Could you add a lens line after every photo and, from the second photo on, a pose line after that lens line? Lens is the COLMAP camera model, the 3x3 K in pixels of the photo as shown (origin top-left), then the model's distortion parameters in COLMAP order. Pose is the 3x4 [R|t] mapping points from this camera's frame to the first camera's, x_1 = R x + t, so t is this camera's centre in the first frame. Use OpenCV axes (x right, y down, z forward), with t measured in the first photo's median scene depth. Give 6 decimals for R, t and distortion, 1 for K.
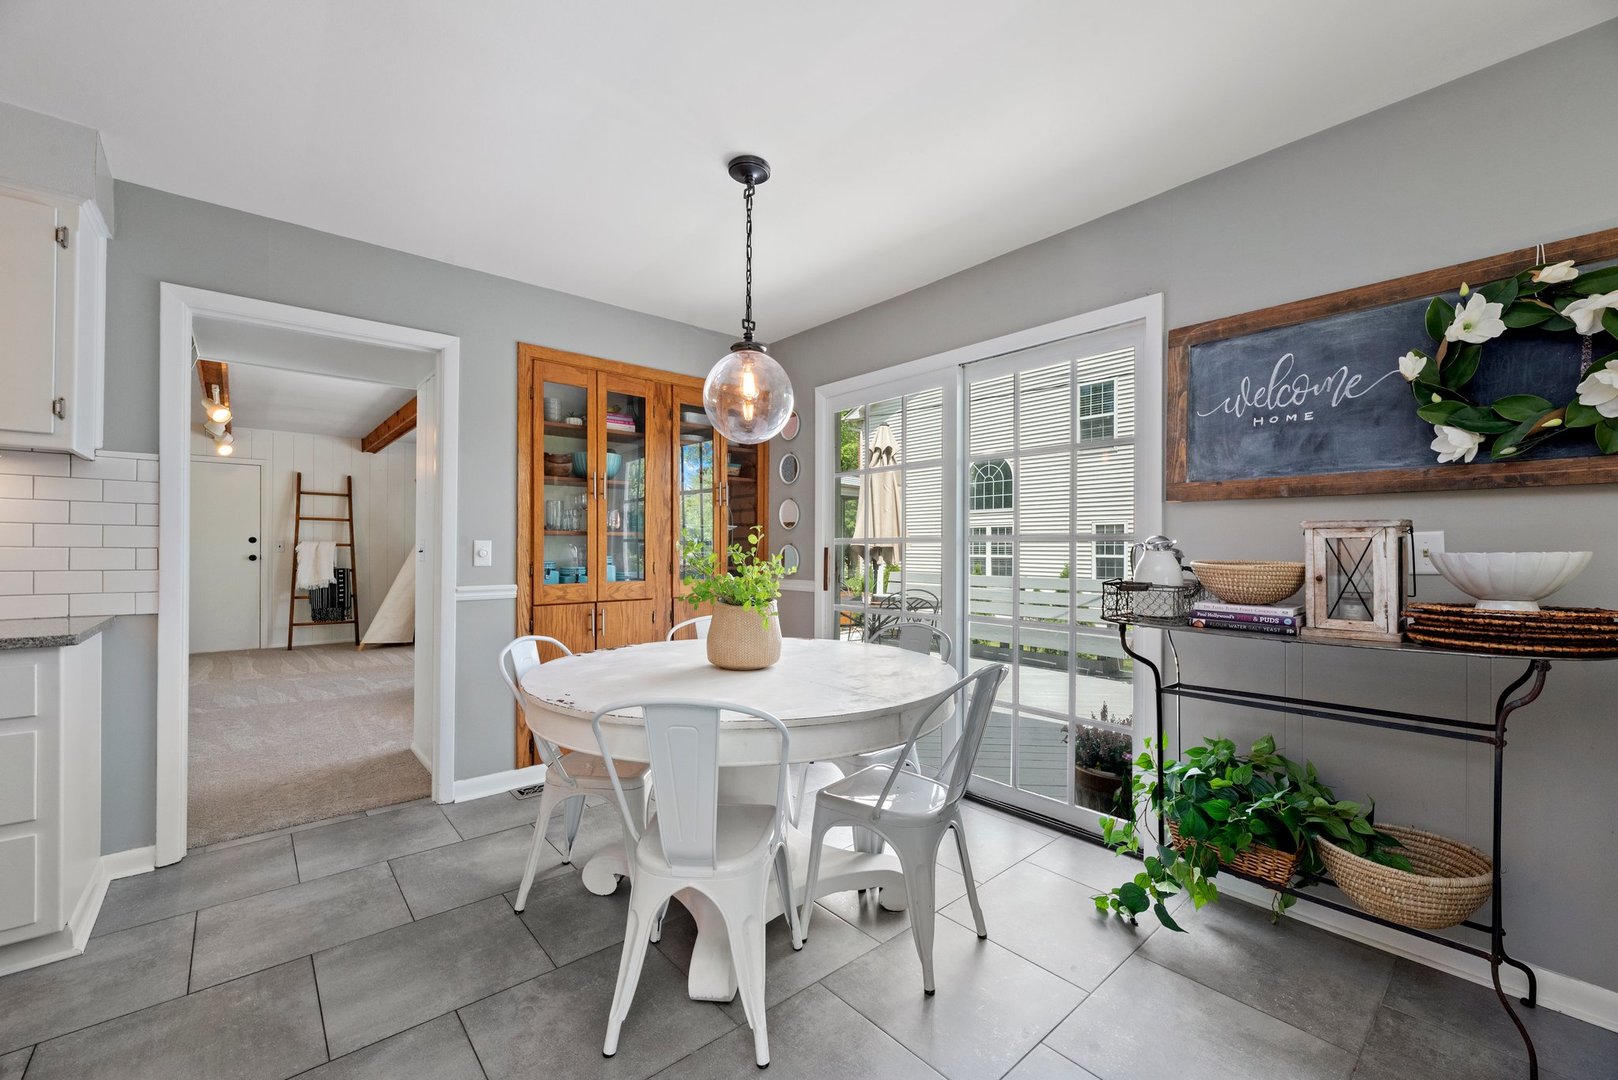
lens RADIAL K [[648.6, 0, 812.0], [0, 648.6, 550.1], [0, 0, 1]] dist [-0.000090, 0.000027]
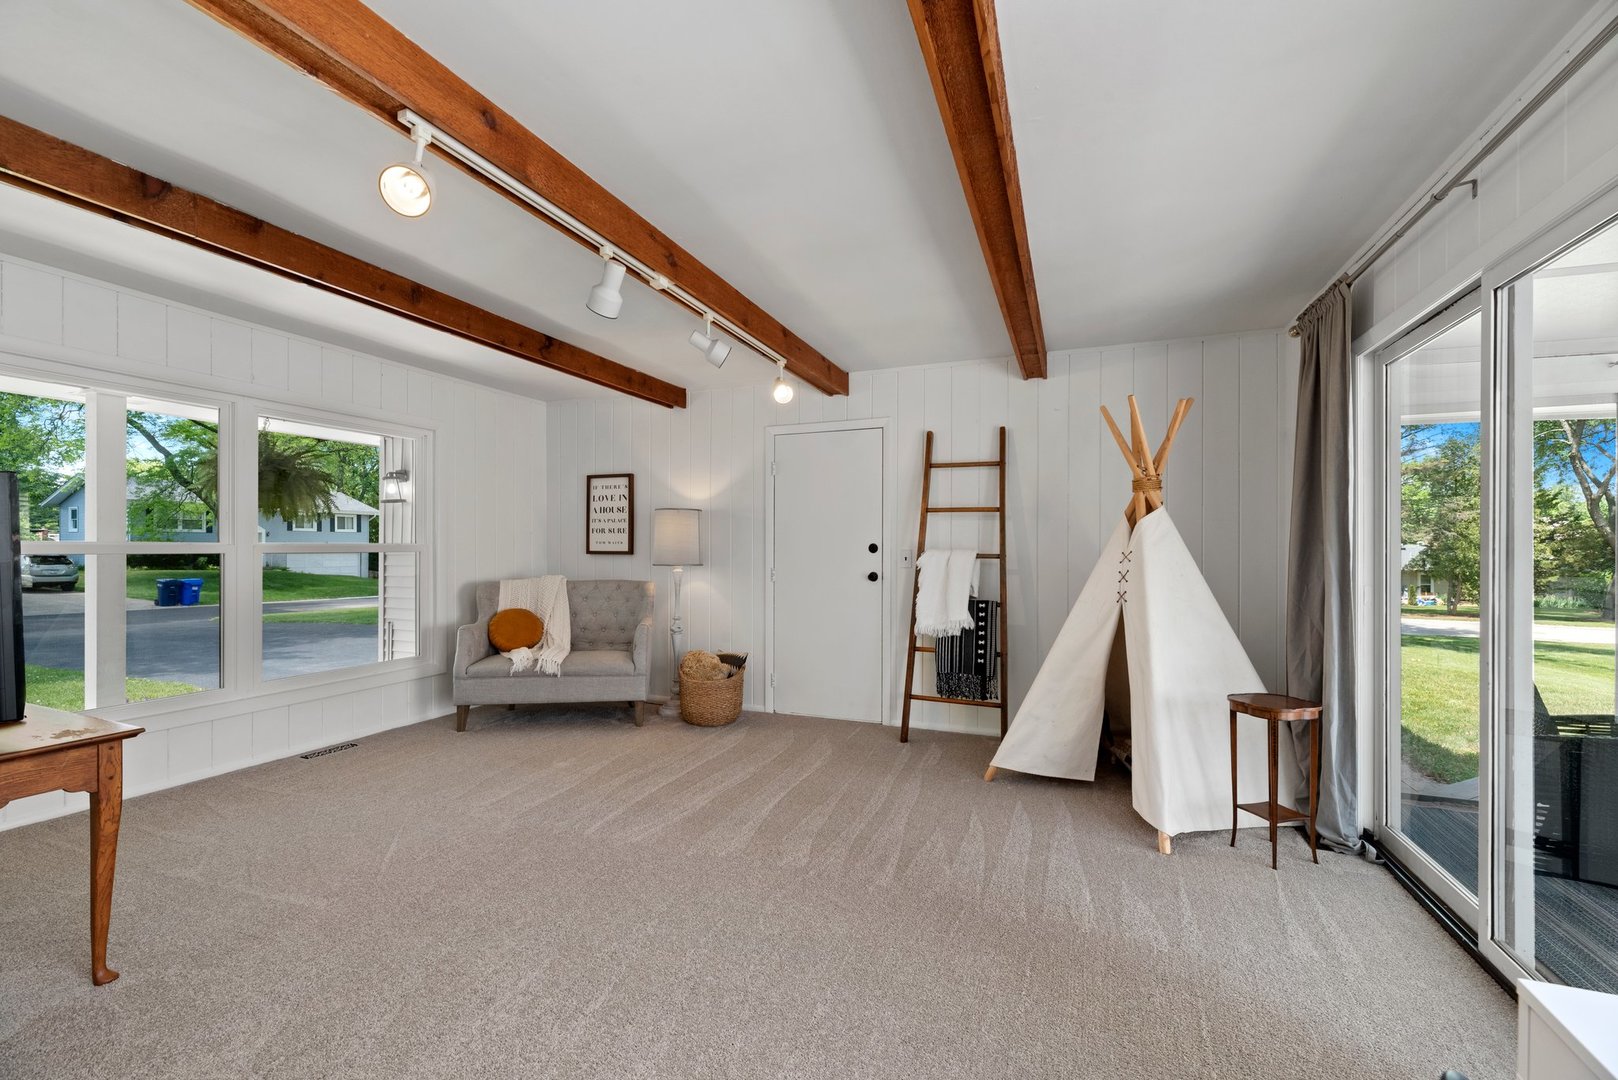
lens RADIAL K [[648.6, 0, 812.2], [0, 648.6, 552.0], [0, 0, 1]] dist [-0.000090, 0.000027]
pose [[0.454758, 0.003843, -0.890607, -0.318807], [-0.000919, 0.999992, 0.003846, -0.013590], [0.890614, -0.000930, 0.454758, 0.638380]]
